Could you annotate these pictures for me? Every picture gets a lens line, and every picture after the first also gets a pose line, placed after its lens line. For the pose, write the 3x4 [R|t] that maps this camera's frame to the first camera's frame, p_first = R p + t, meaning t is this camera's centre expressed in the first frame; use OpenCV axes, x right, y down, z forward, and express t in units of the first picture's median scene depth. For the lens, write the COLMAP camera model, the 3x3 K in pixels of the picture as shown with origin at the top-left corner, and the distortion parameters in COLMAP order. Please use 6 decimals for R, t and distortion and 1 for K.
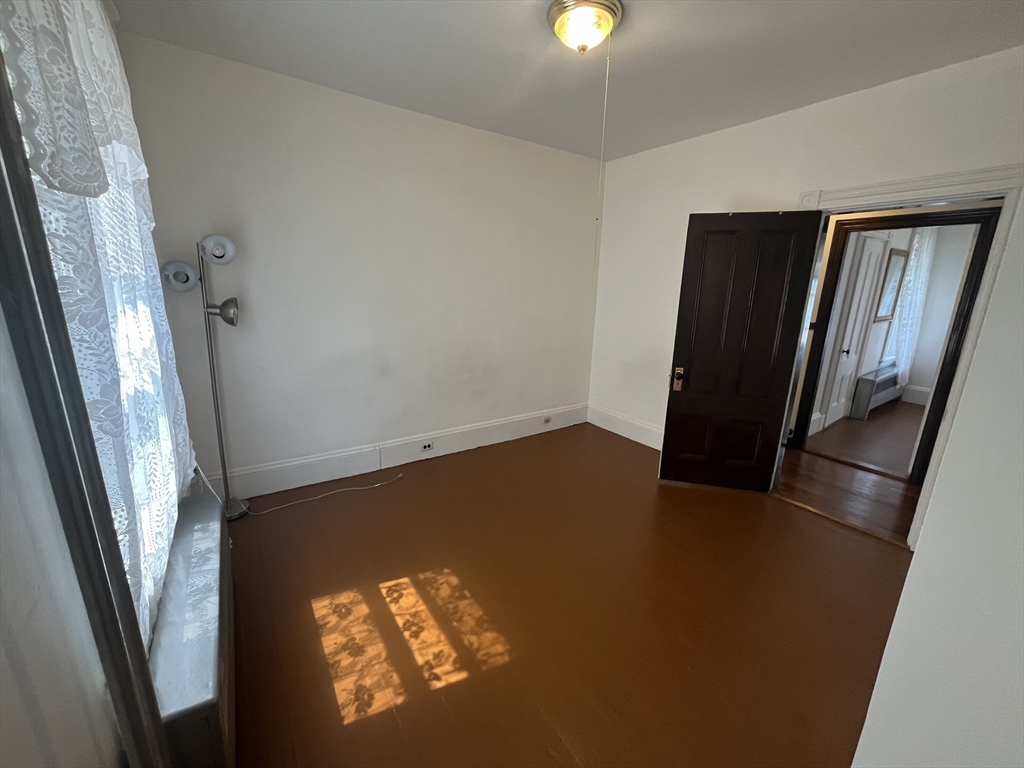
lens RADIAL K [[414.9, 0, 508.0], [0, 414.9, 382.5], [0, 0, 1]] dist [-0.001446, -0.000441]
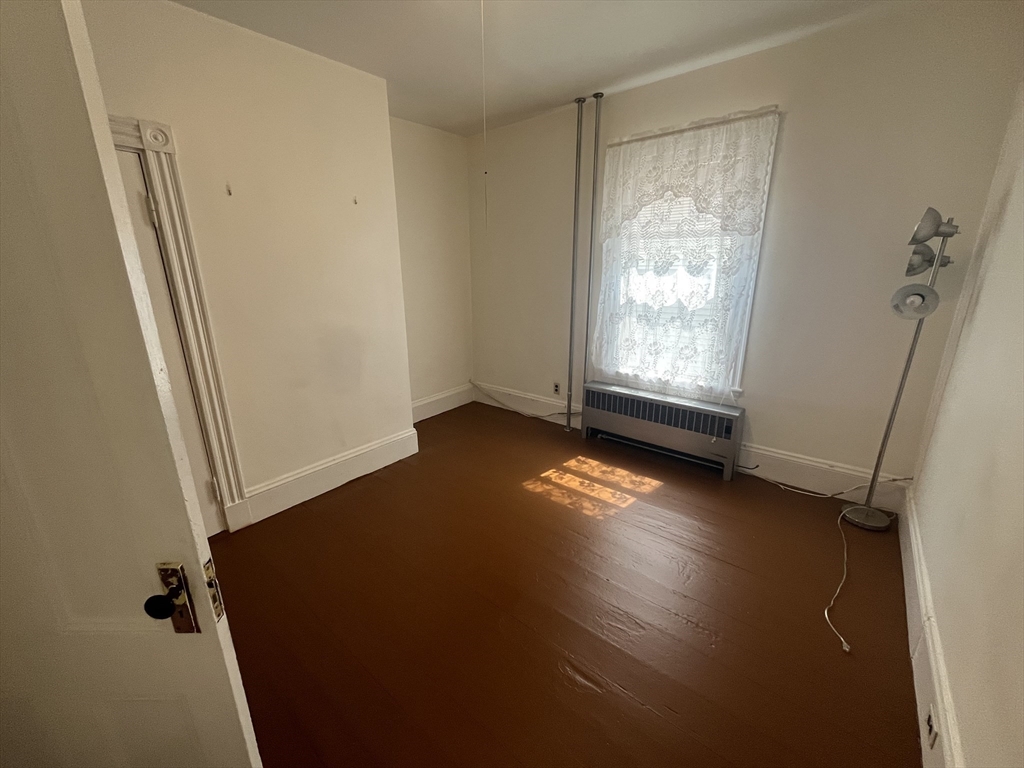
lens RADIAL K [[414.9, 0, 508.0], [0, 414.9, 382.5], [0, 0, 1]] dist [-0.001446, -0.000441]
pose [[-0.963446, 0.060855, -0.260900, 0.453172], [-0.074454, 0.874674, 0.478960, -0.486776], [0.257350, 0.480877, -0.838170, 2.093625]]
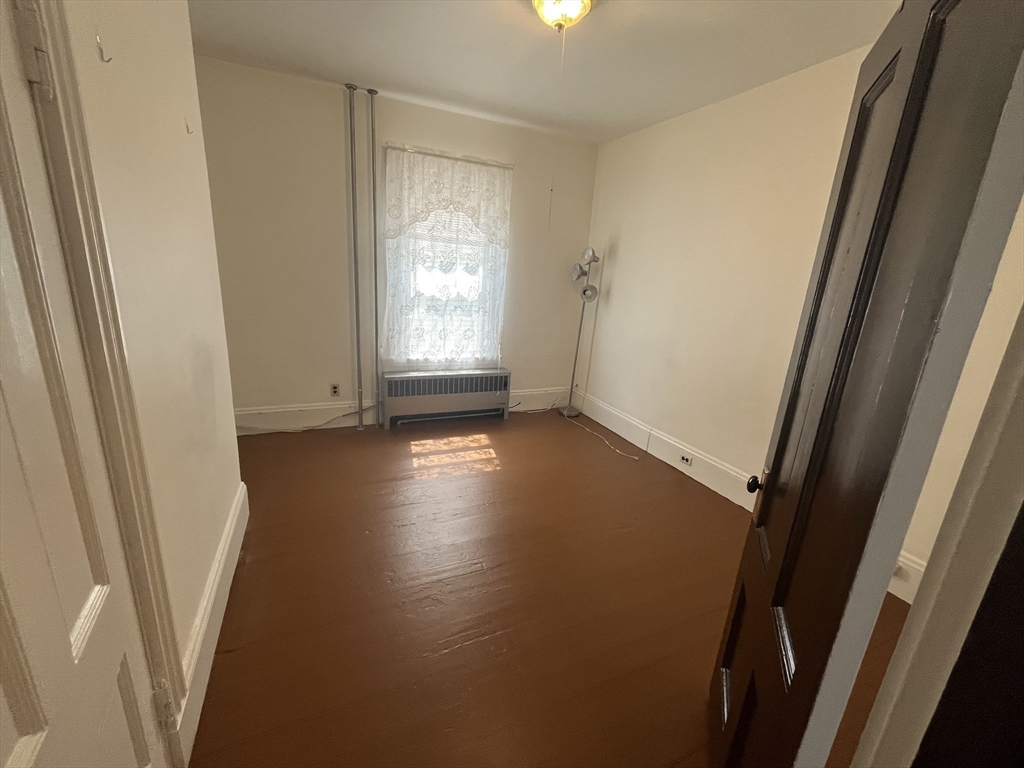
lens RADIAL K [[414.9, 0, 508.0], [0, 414.9, 382.5], [0, 0, 1]] dist [-0.001446, -0.000441]
pose [[-0.173471, 0.218905, -0.960202, 1.405413], [-0.300764, 0.916629, 0.263308, -0.245271], [0.937789, 0.334471, -0.093170, 1.303894]]
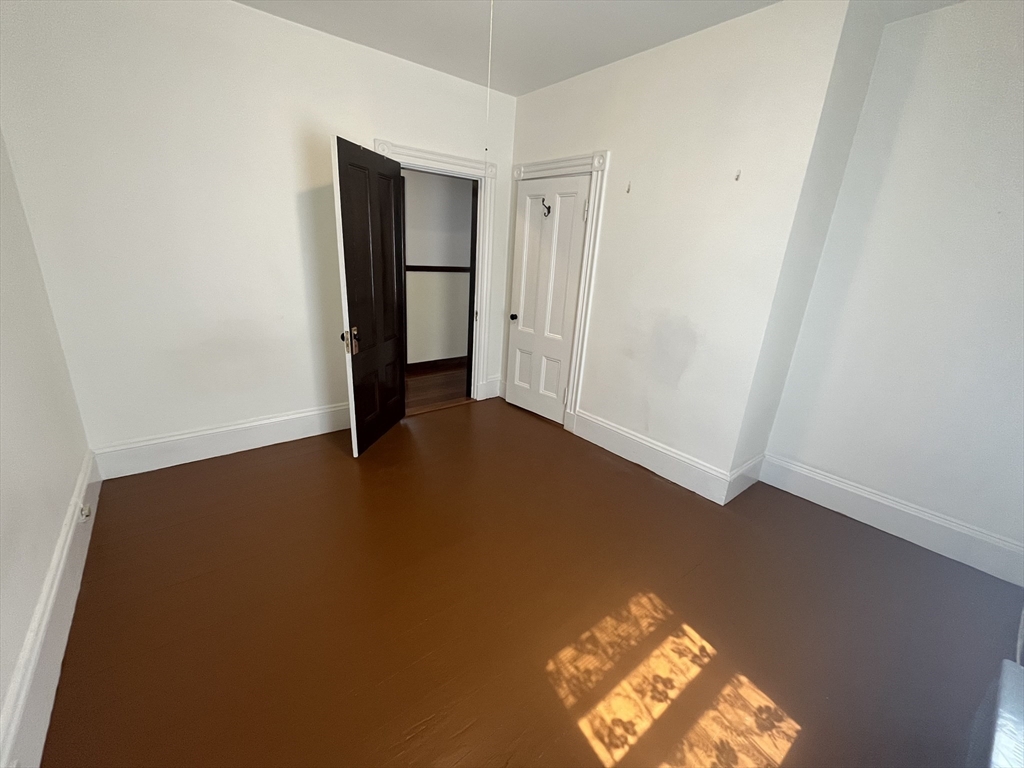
lens RADIAL K [[414.9, 0, 508.0], [0, 414.9, 382.5], [0, 0, 1]] dist [-0.001446, -0.000441]
pose [[-0.069509, -0.337081, 0.938906, -0.775252], [0.177703, 0.921946, 0.344148, -0.286082], [-0.981626, 0.190768, -0.004183, 1.201989]]
